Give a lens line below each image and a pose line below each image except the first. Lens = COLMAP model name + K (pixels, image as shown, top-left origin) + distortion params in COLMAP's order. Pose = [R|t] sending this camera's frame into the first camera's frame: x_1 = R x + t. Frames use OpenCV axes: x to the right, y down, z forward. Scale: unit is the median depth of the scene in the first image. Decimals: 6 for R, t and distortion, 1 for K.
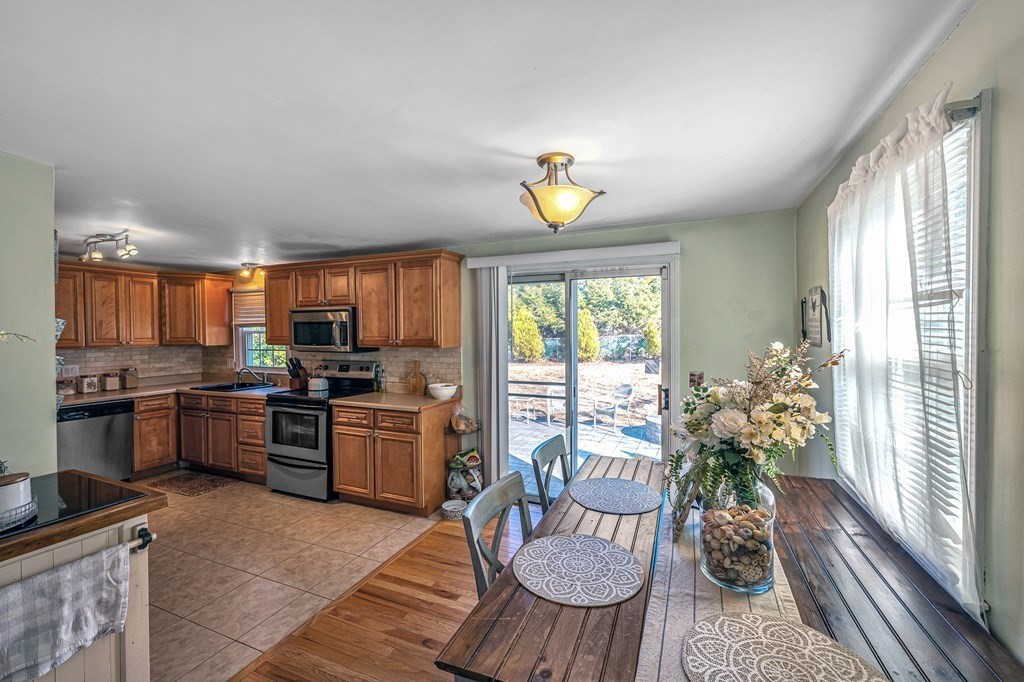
lens RADIAL K [[408.4, 0, 506.0], [0, 408.4, 336.5], [0, 0, 1]] dist [0.004002, 0.000195]
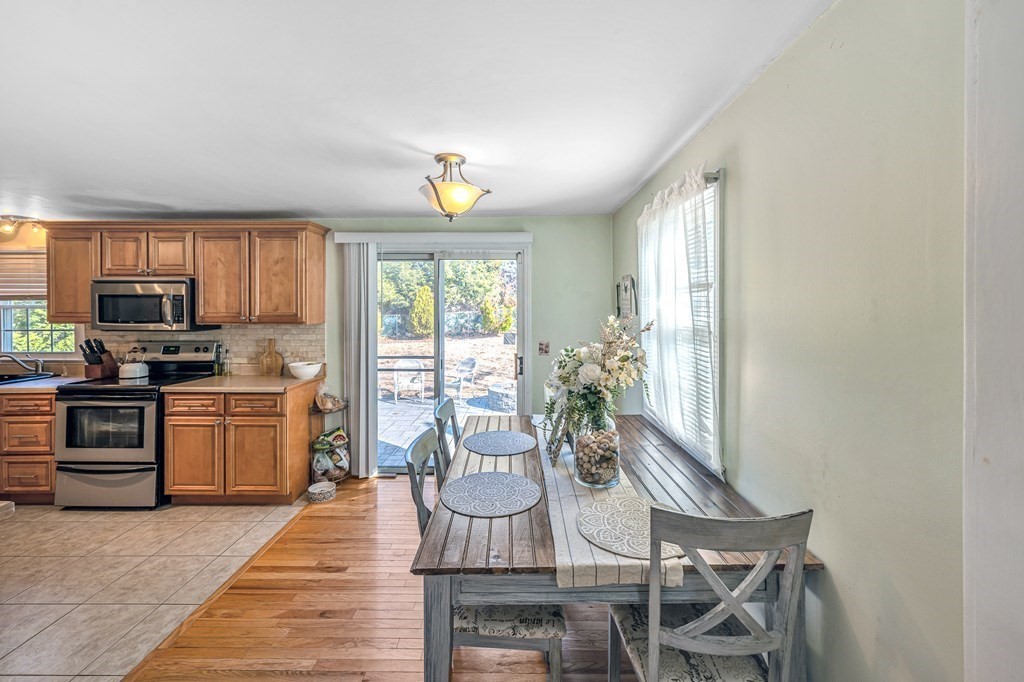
lens RADIAL K [[408.4, 0, 511.2], [0, 408.4, 308.7], [0, 0, 1]] dist [0.004002, 0.000195]
pose [[0.920416, 0.002648, 0.390932, -0.097032], [0.001624, 0.999943, -0.010595, 0.002530], [-0.390937, 0.010387, 0.920359, -0.070109]]
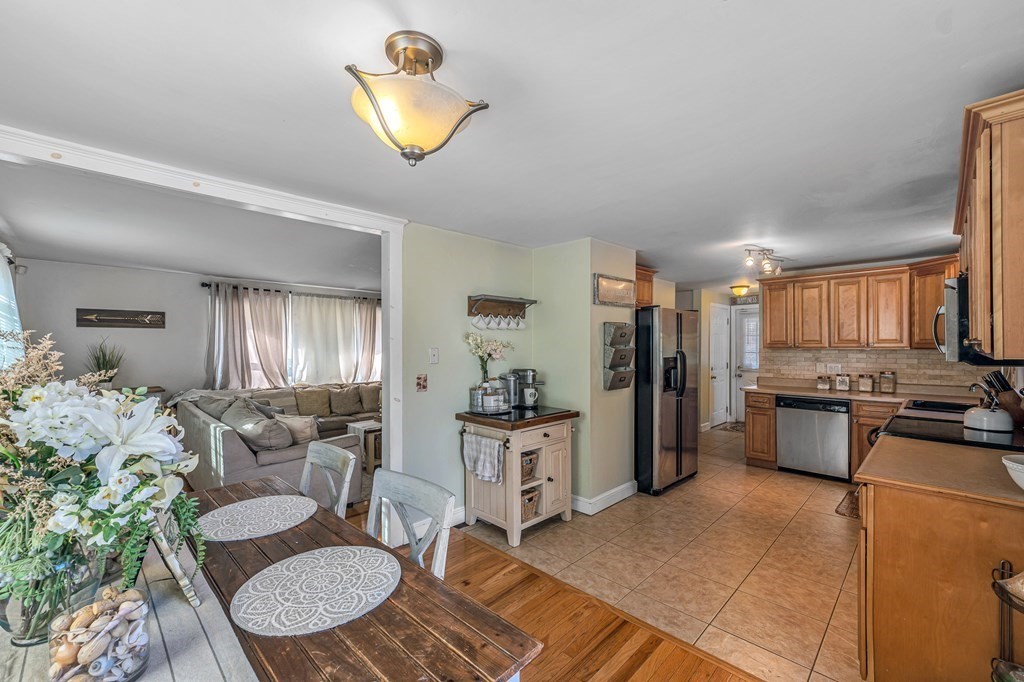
lens RADIAL K [[408.4, 0, 518.6], [0, 408.4, 348.3], [0, 0, 1]] dist [0.004002, 0.000195]
pose [[-0.324217, 0.015603, -0.945854, 0.359451], [-0.002880, 0.999843, 0.017481, 0.013633], [0.945978, 0.008392, -0.324121, 0.711206]]
